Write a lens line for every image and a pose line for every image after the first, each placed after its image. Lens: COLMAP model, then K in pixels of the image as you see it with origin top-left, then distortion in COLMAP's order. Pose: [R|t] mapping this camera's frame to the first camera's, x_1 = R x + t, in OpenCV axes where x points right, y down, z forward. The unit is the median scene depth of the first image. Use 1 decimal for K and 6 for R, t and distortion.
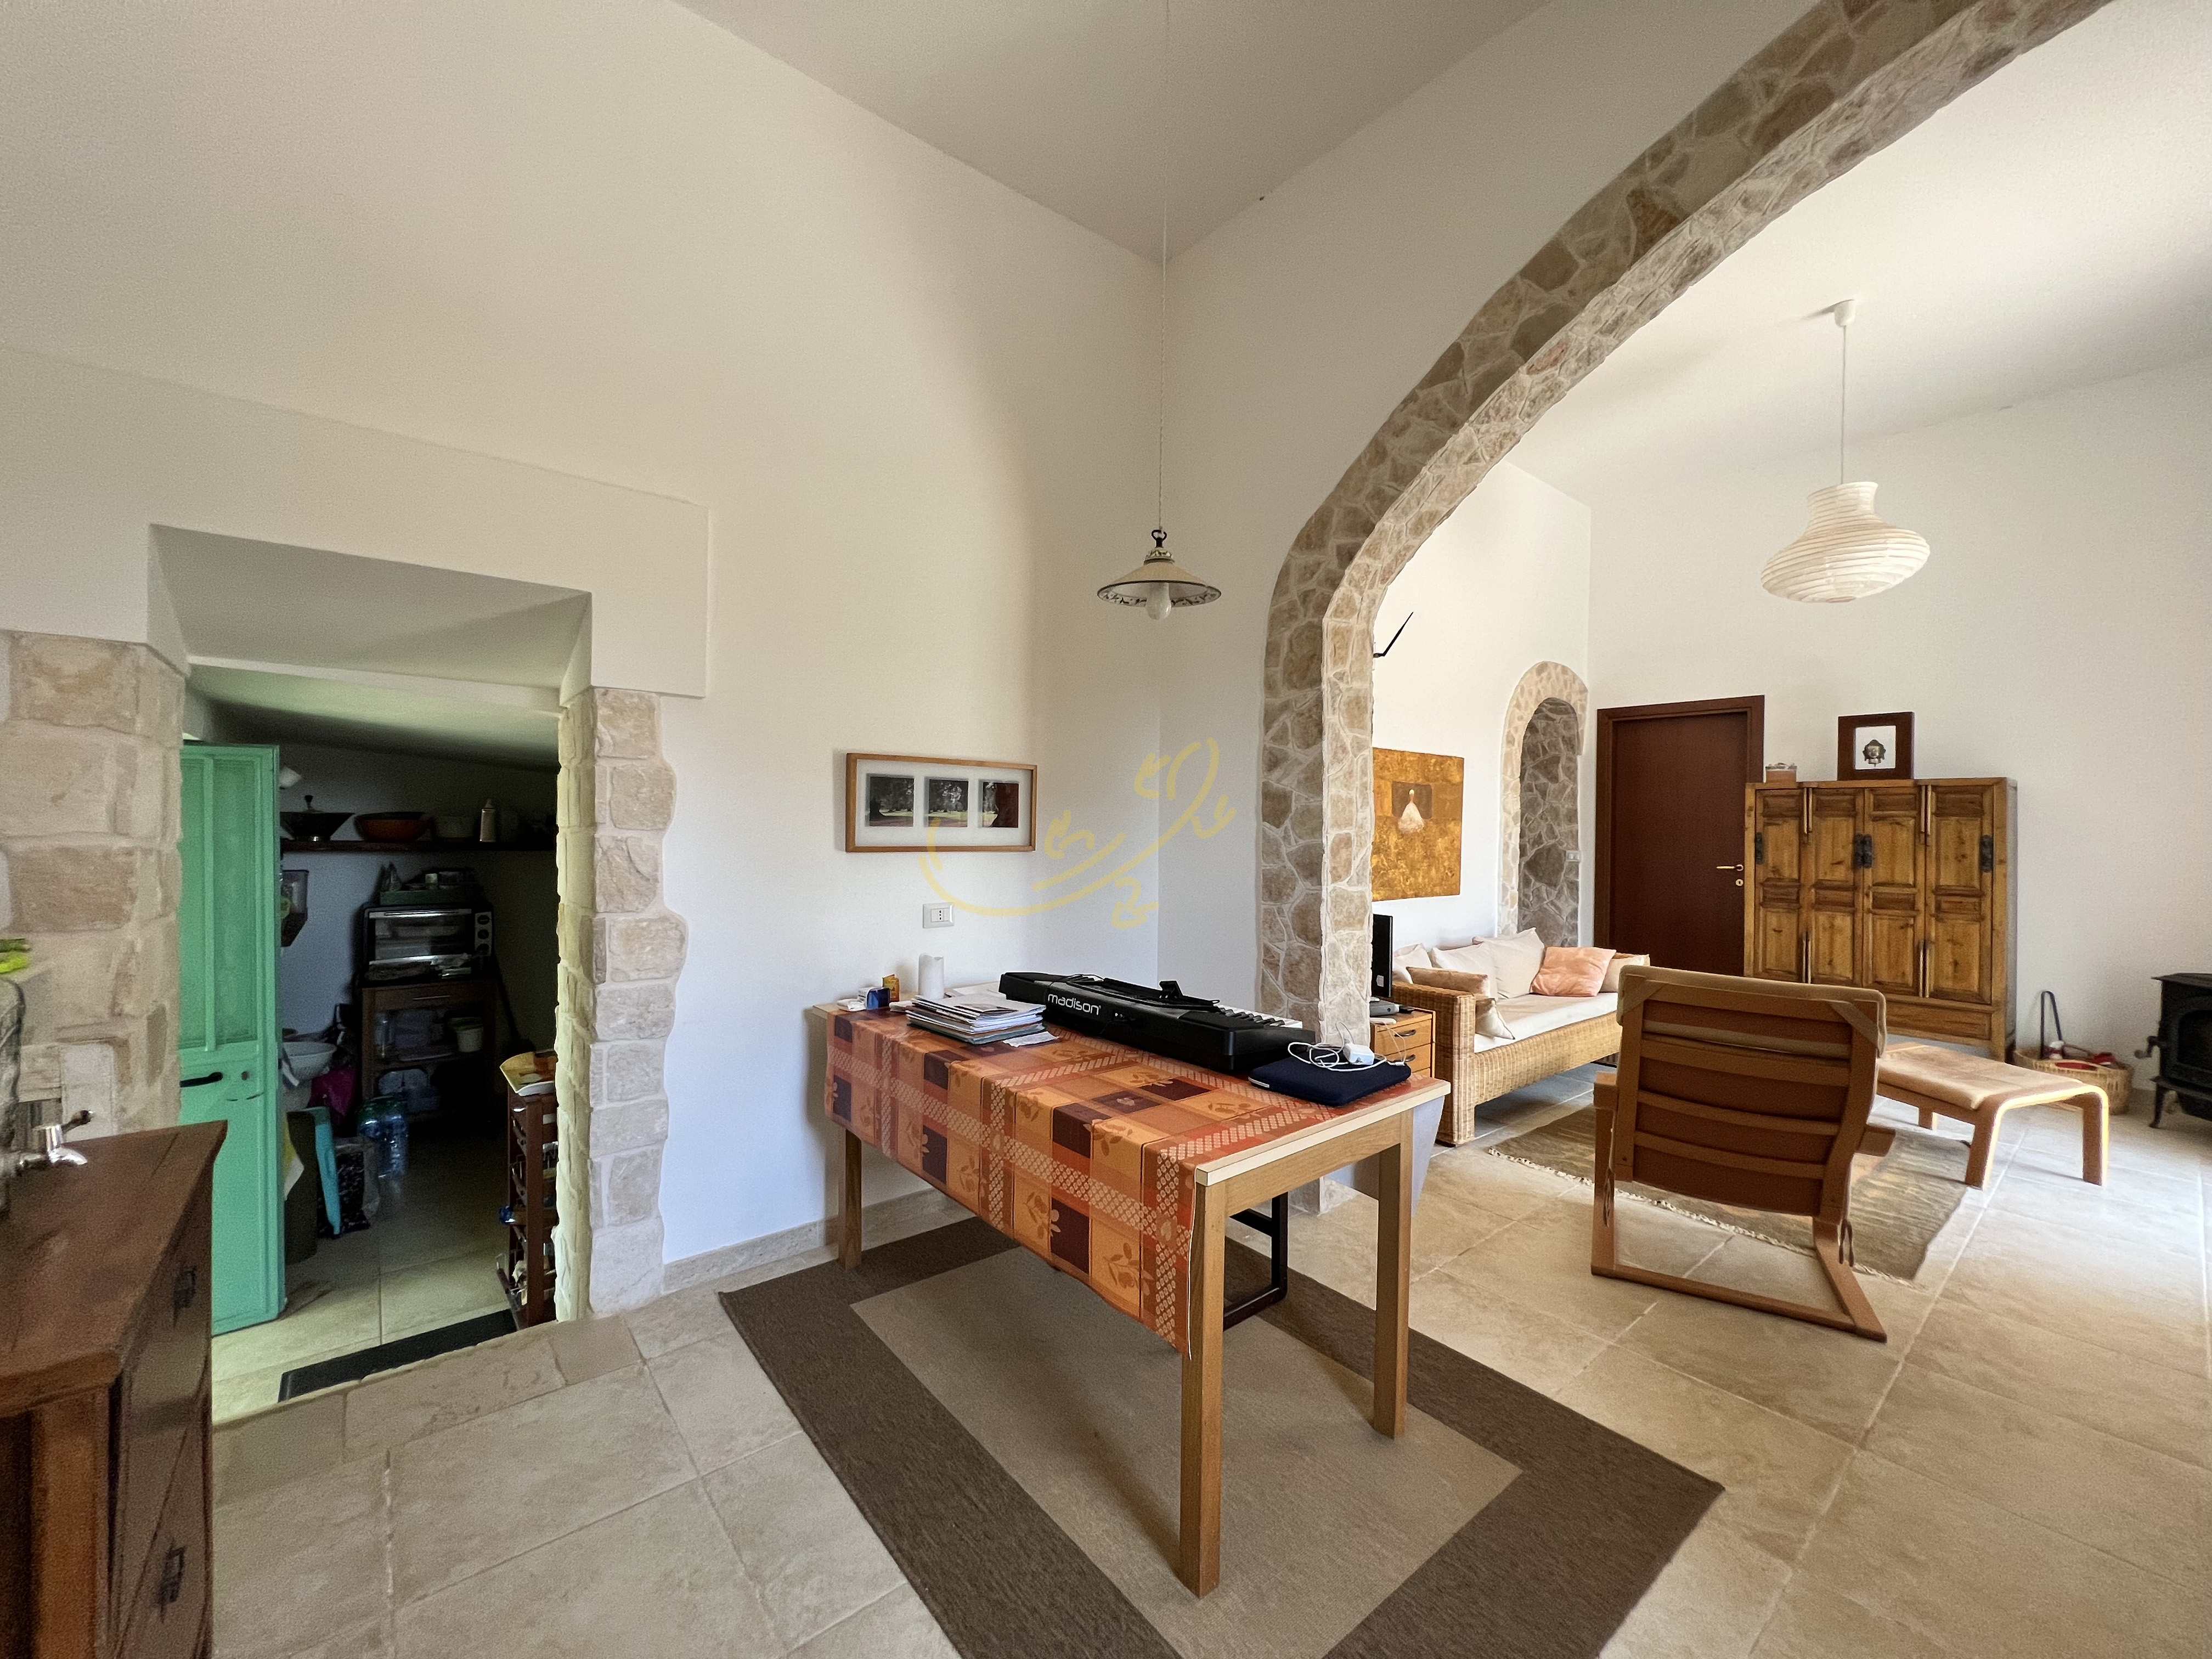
lens RADIAL K [[883.9, 0, 1107.0], [0, 883.9, 832.4], [0, 0, 1]] dist [-0.001756, 0.002651]
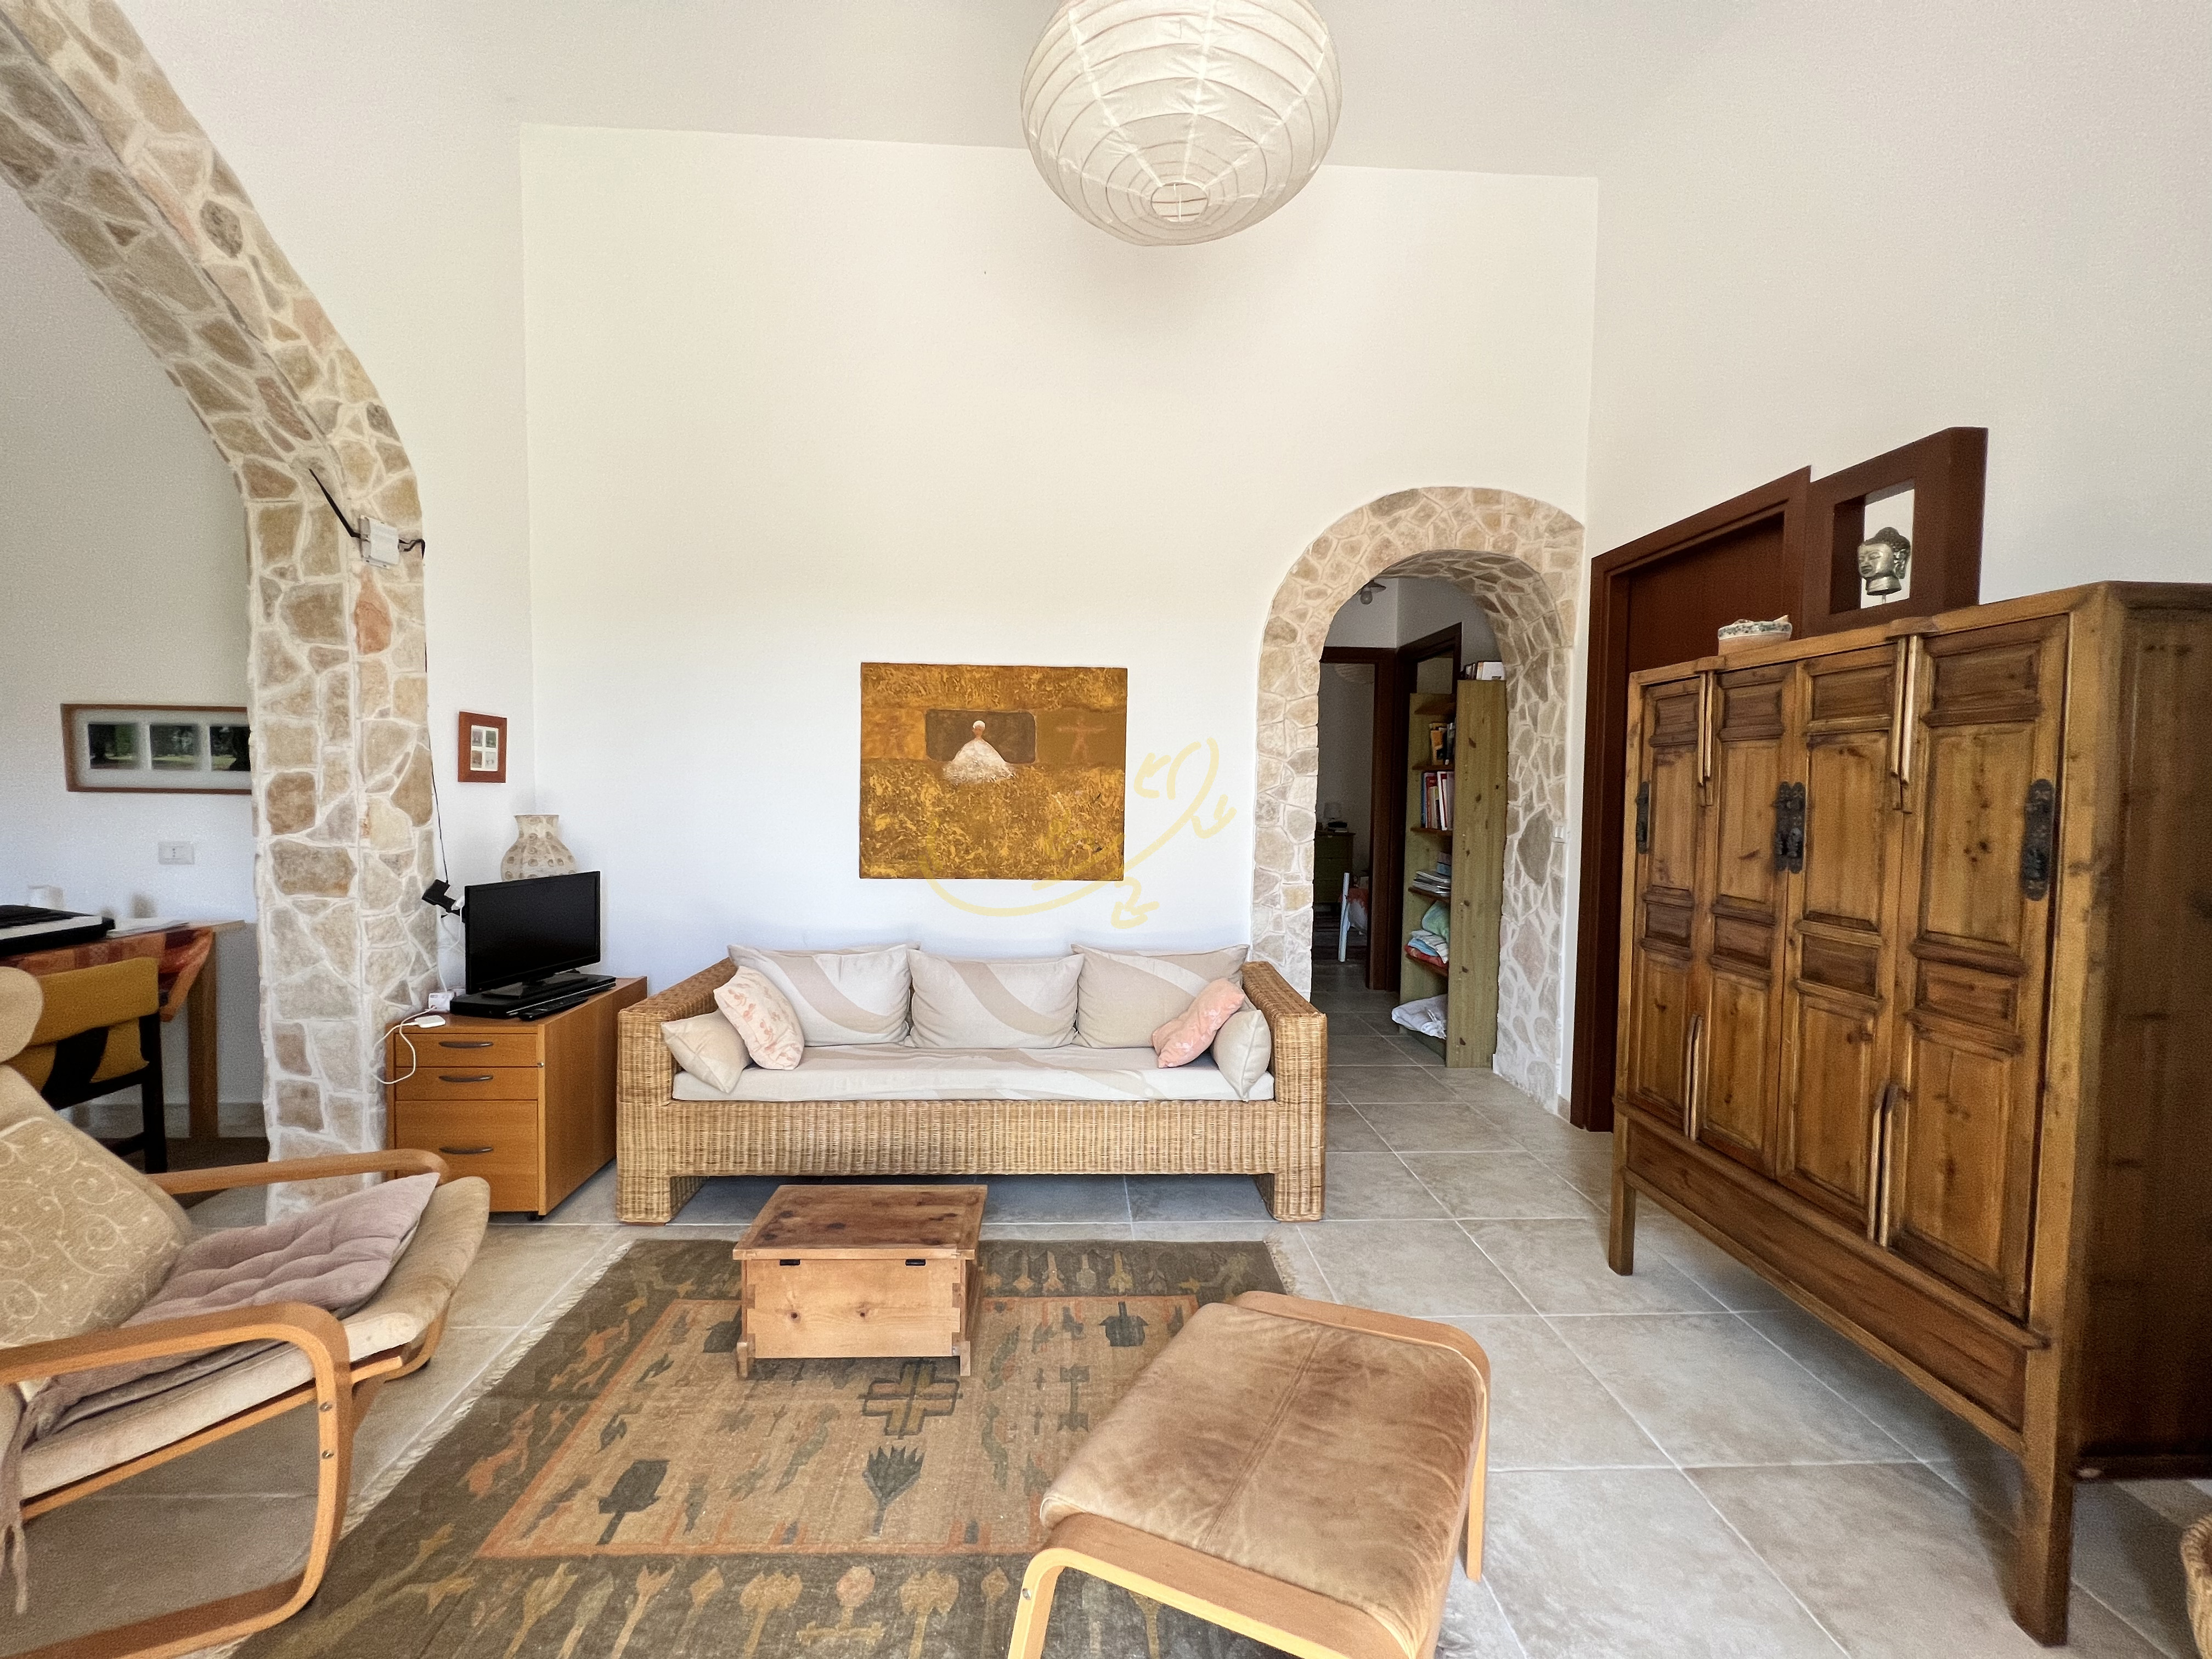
lens RADIAL K [[883.9, 0, 1103.7], [0, 883.9, 827.9], [0, 0, 1]] dist [-0.001756, 0.002651]
pose [[0.799065, 0.026774, -0.600648, 0.858205], [-0.009158, 0.999434, 0.032366, 0.011938], [0.601175, -0.020361, 0.798858, 0.520657]]
